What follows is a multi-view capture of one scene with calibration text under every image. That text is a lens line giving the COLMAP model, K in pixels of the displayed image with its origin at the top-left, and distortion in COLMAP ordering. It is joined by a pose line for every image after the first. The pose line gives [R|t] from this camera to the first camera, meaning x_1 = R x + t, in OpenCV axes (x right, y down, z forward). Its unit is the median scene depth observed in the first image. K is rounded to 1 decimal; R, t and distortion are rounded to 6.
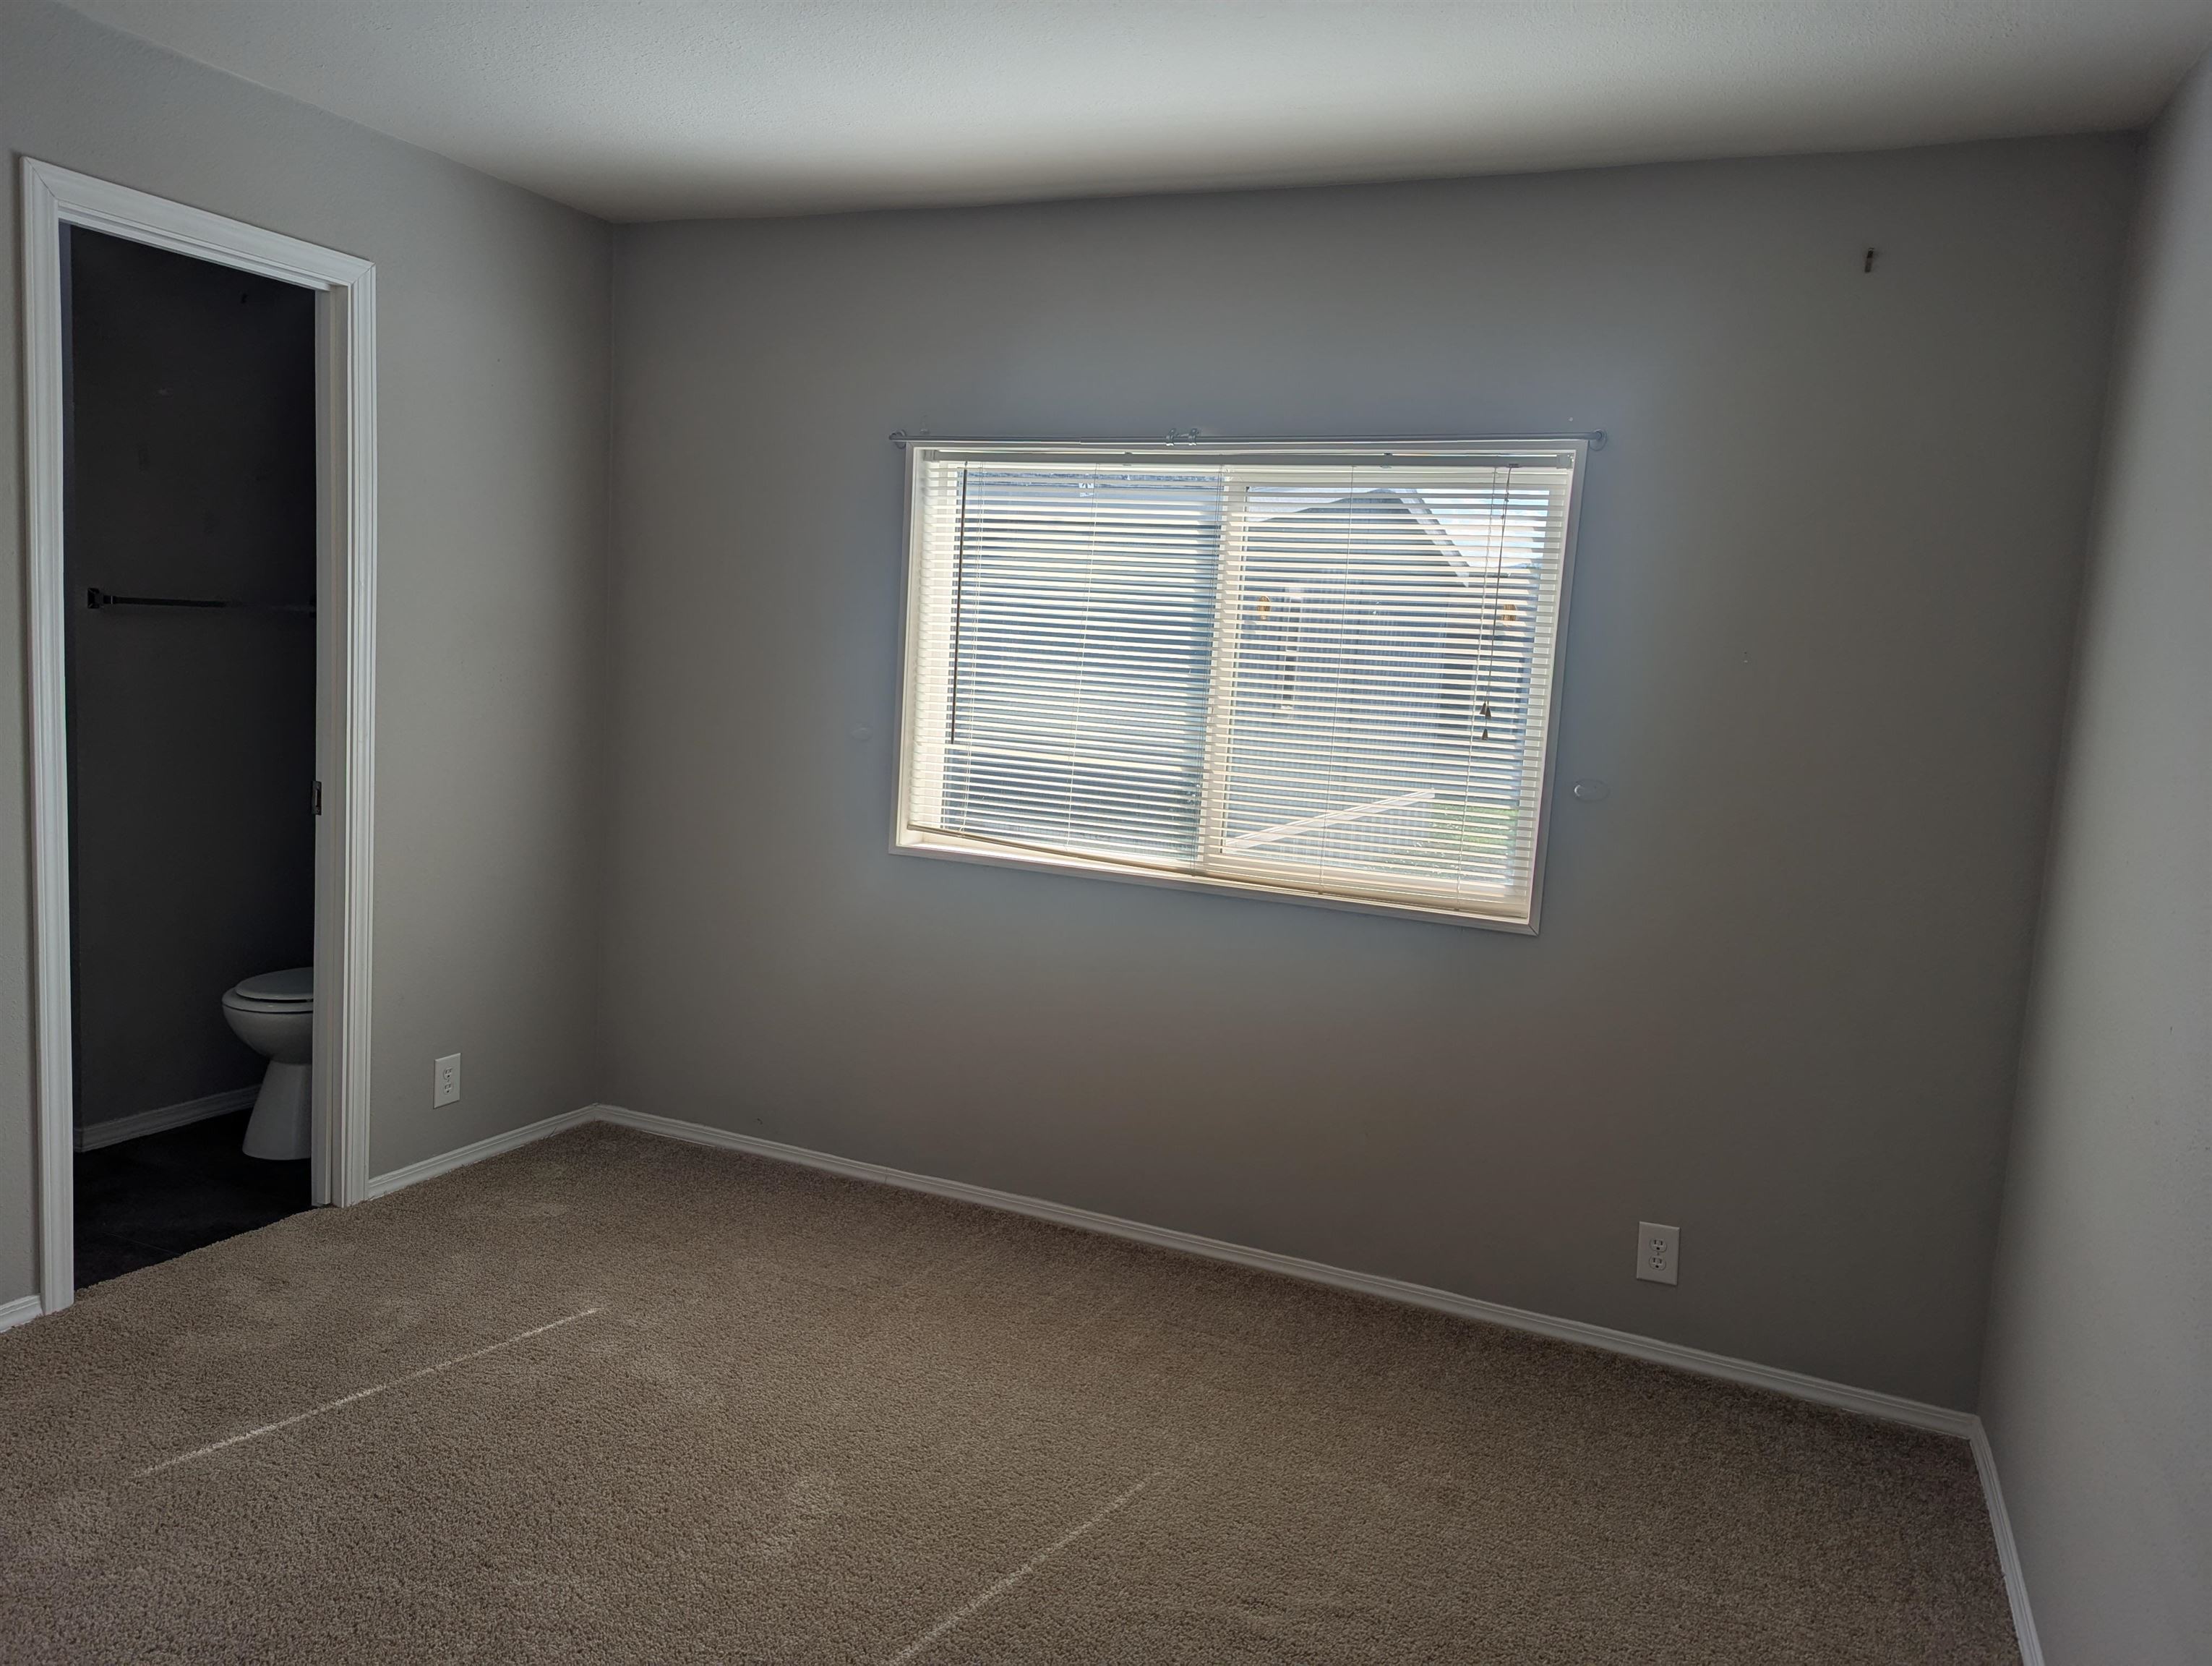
lens RADIAL K [[1568.8, 0, 1123.2], [0, 1568.8, 838.1], [0, 0, 1]] dist [0.065514, -0.060645]
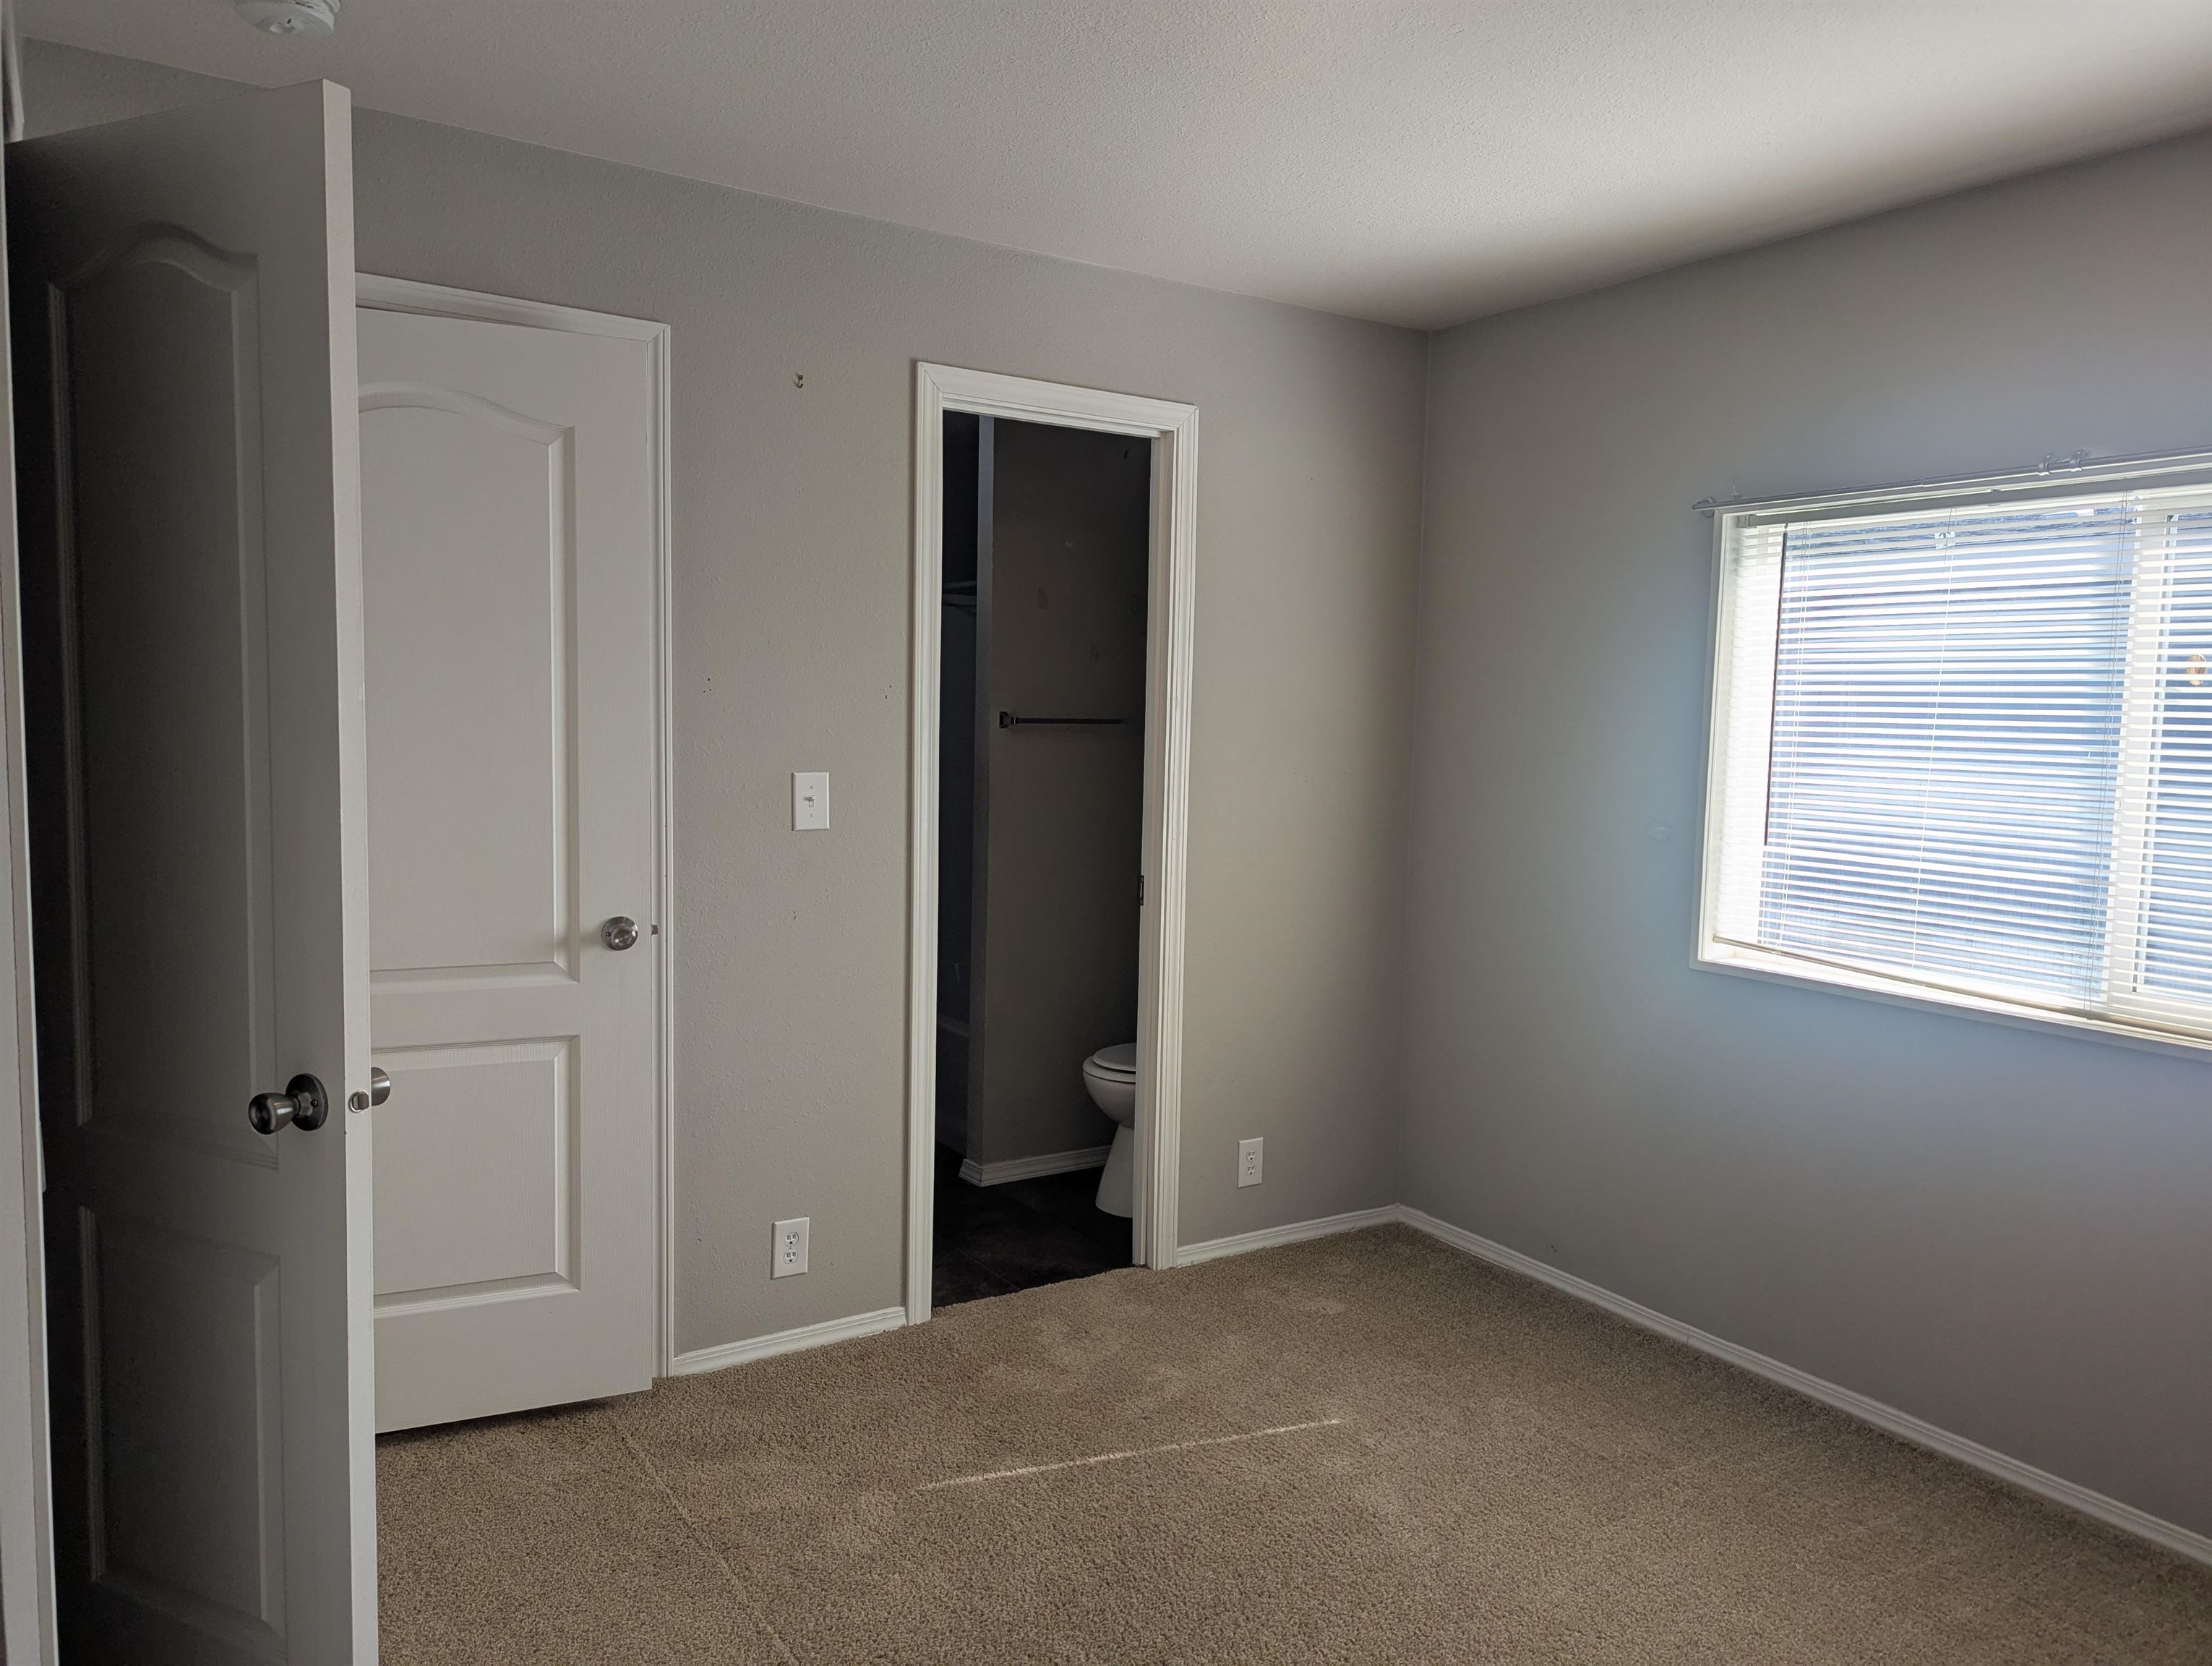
lens RADIAL K [[1568.8, 0, 1123.2], [0, 1568.8, 838.1], [0, 0, 1]] dist [0.065514, -0.060645]
pose [[0.833451, 0.005243, -0.552569, 0.082293], [-0.038931, 0.998027, -0.049250, -0.007419], [0.551221, 0.062560, 0.832011, 0.078334]]
